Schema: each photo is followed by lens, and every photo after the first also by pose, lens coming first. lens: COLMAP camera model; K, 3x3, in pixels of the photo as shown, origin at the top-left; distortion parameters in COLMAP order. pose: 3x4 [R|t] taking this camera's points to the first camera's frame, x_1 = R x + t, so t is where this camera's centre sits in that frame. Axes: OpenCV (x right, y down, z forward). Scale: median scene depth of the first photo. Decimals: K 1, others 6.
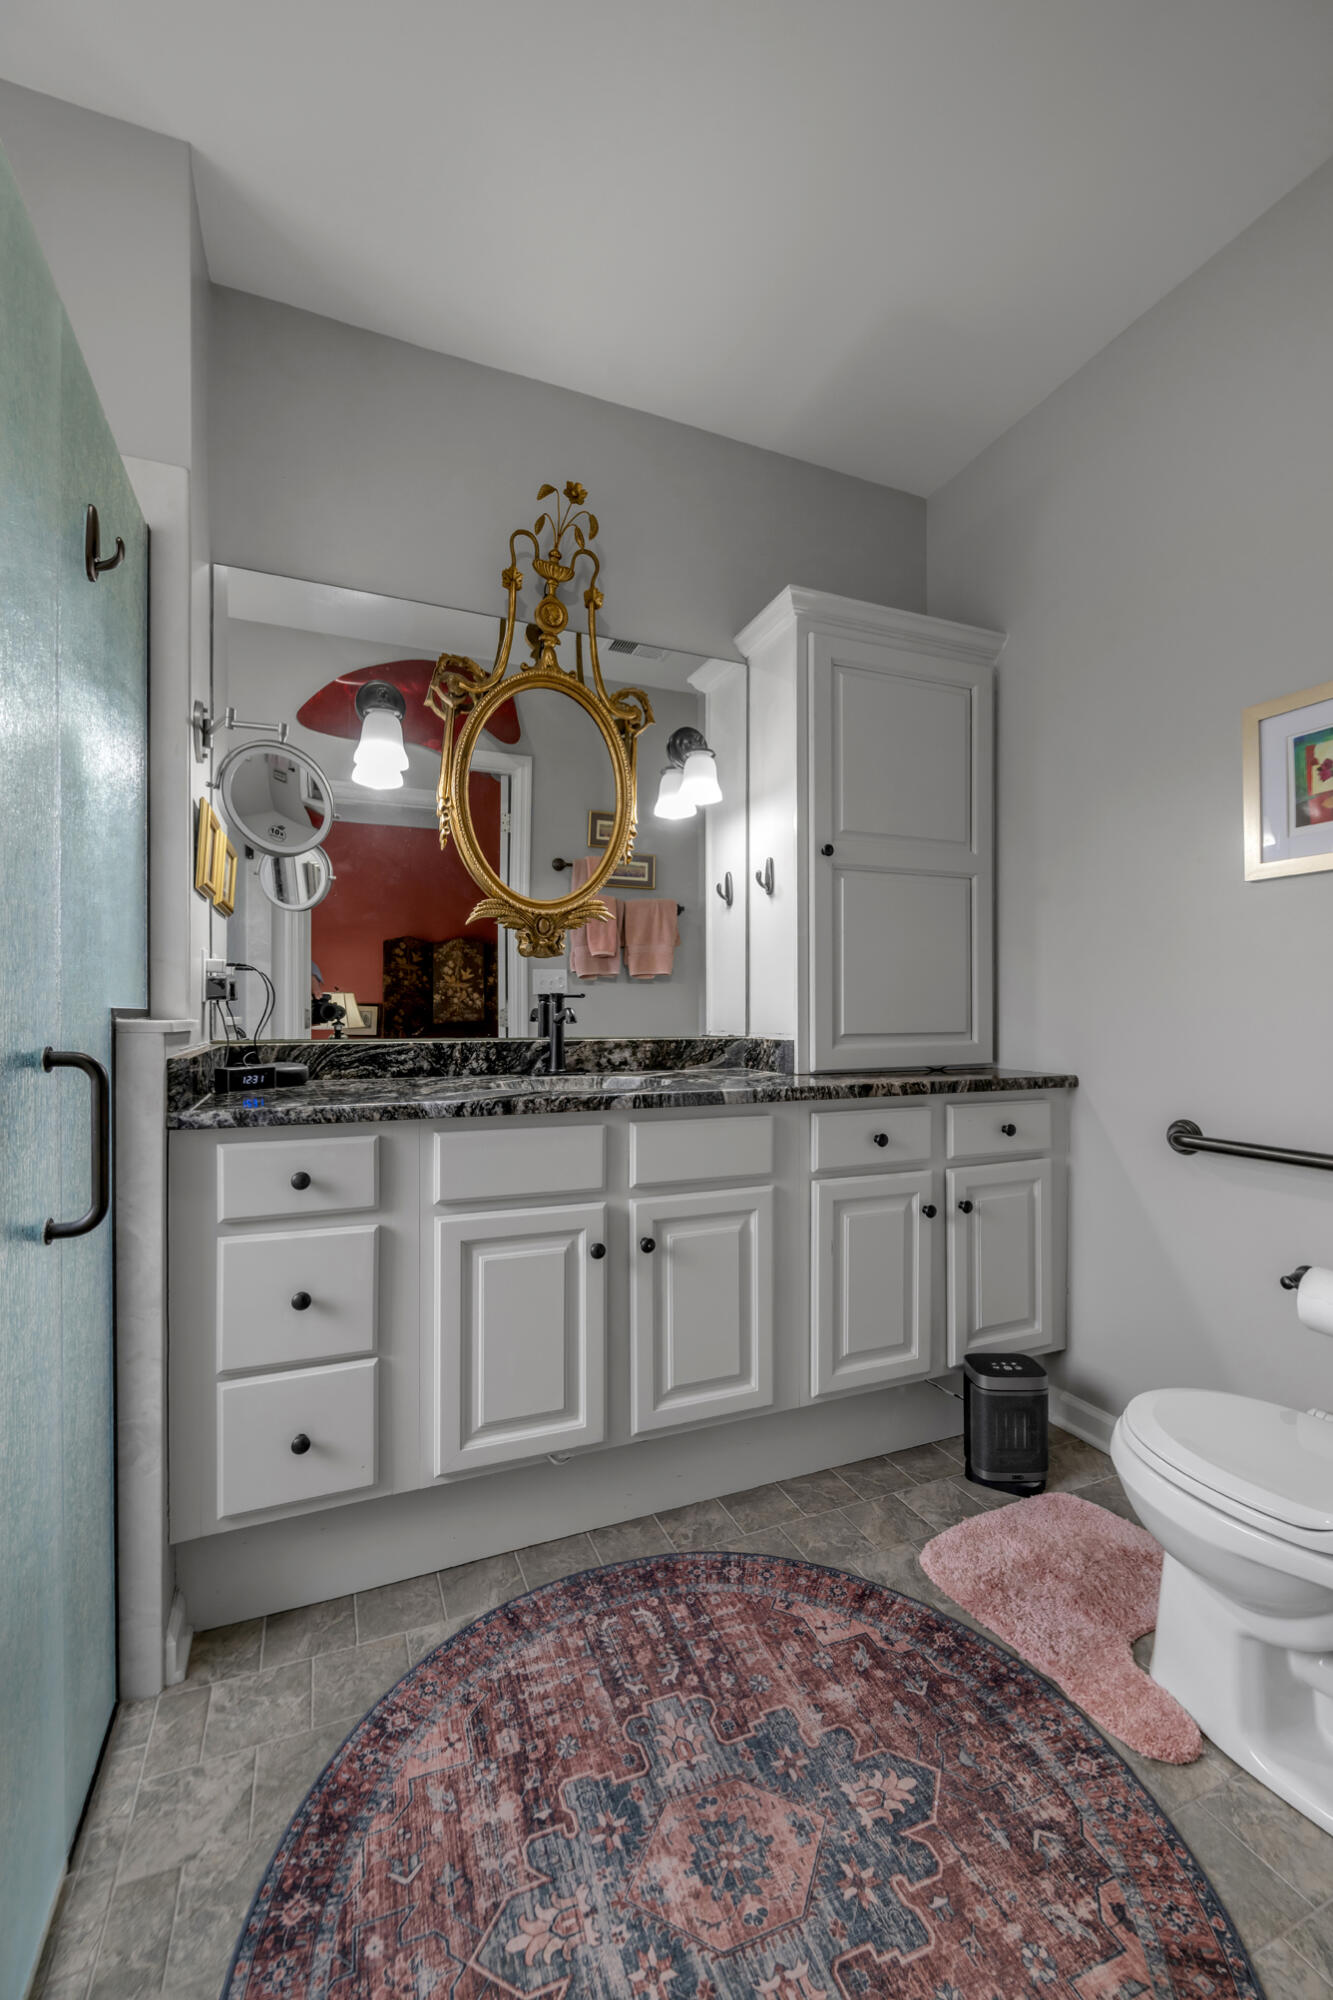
lens RADIAL K [[808.7, 0, 670.1], [0, 808.7, 1012.3], [0, 0, 1]] dist [-0.003734, -0.000176]
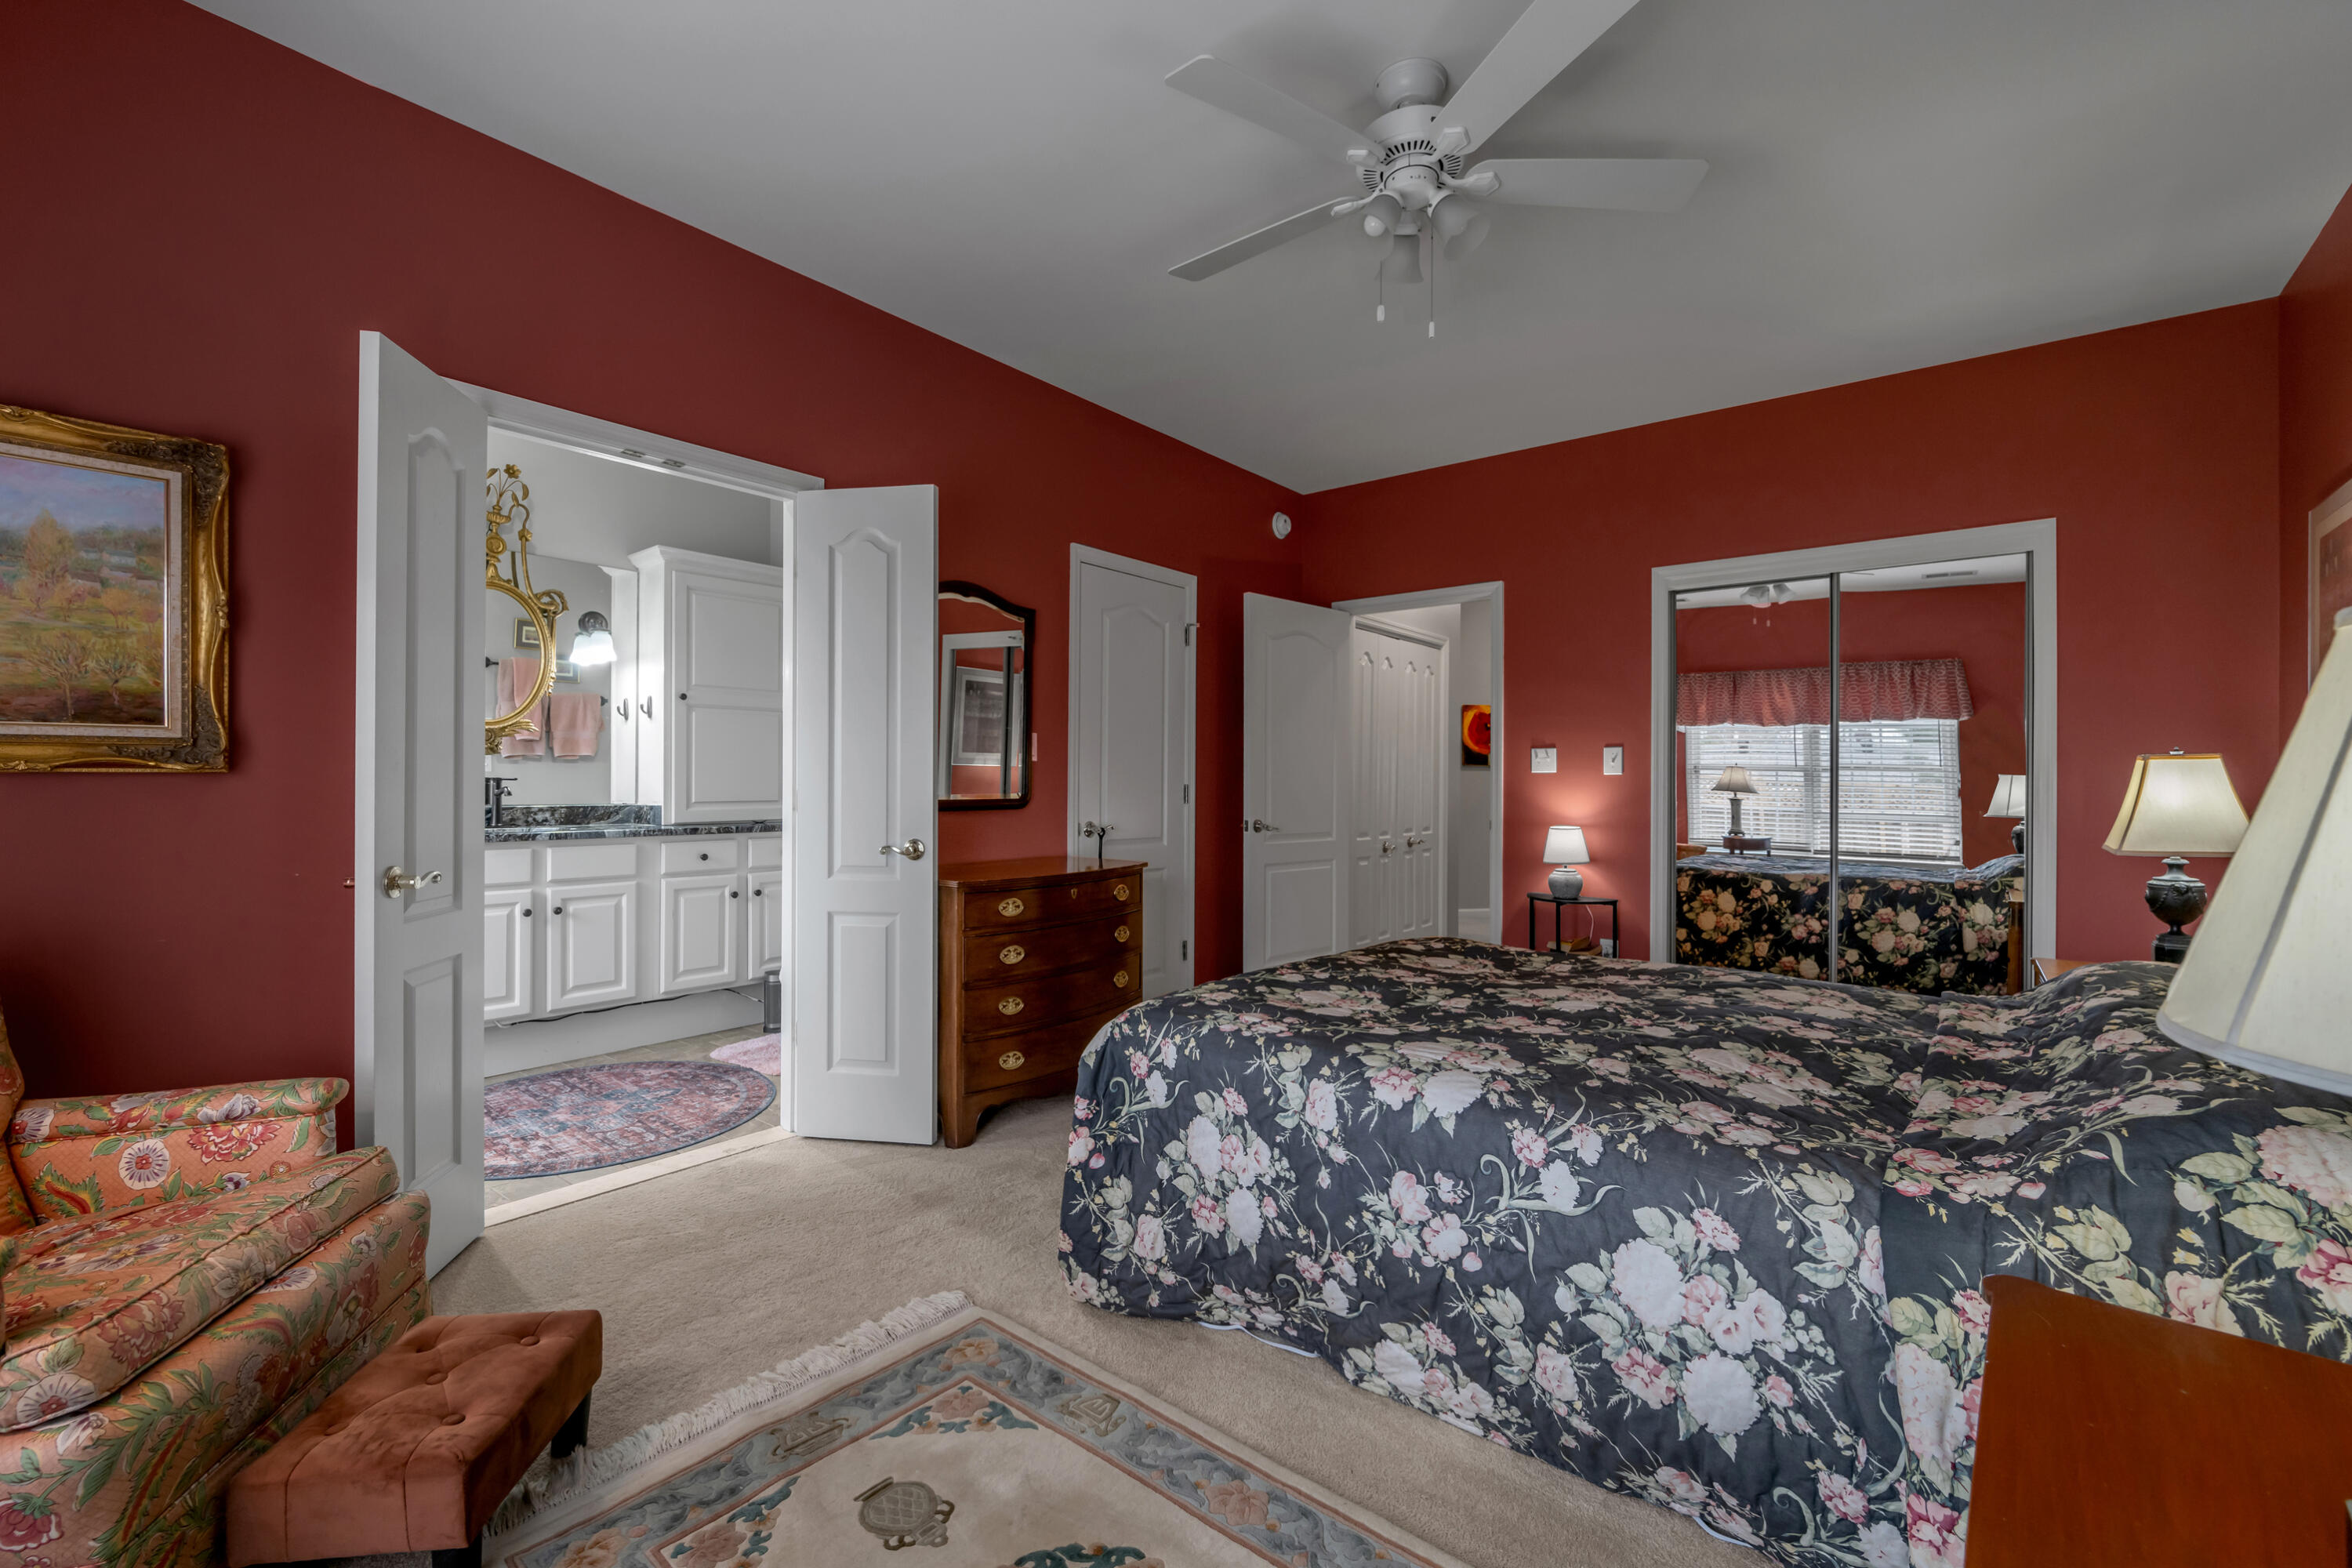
lens RADIAL K [[992.6, 0, 1168.3], [0, 992.6, 779.2], [0, 0, 1]] dist [-0.001145, -0.000081]
pose [[0.879965, 0.005588, 0.475005, 0.103176], [-0.004009, 0.999983, -0.004337, -0.017178], [-0.475021, 0.001912, 0.879972, -1.430851]]
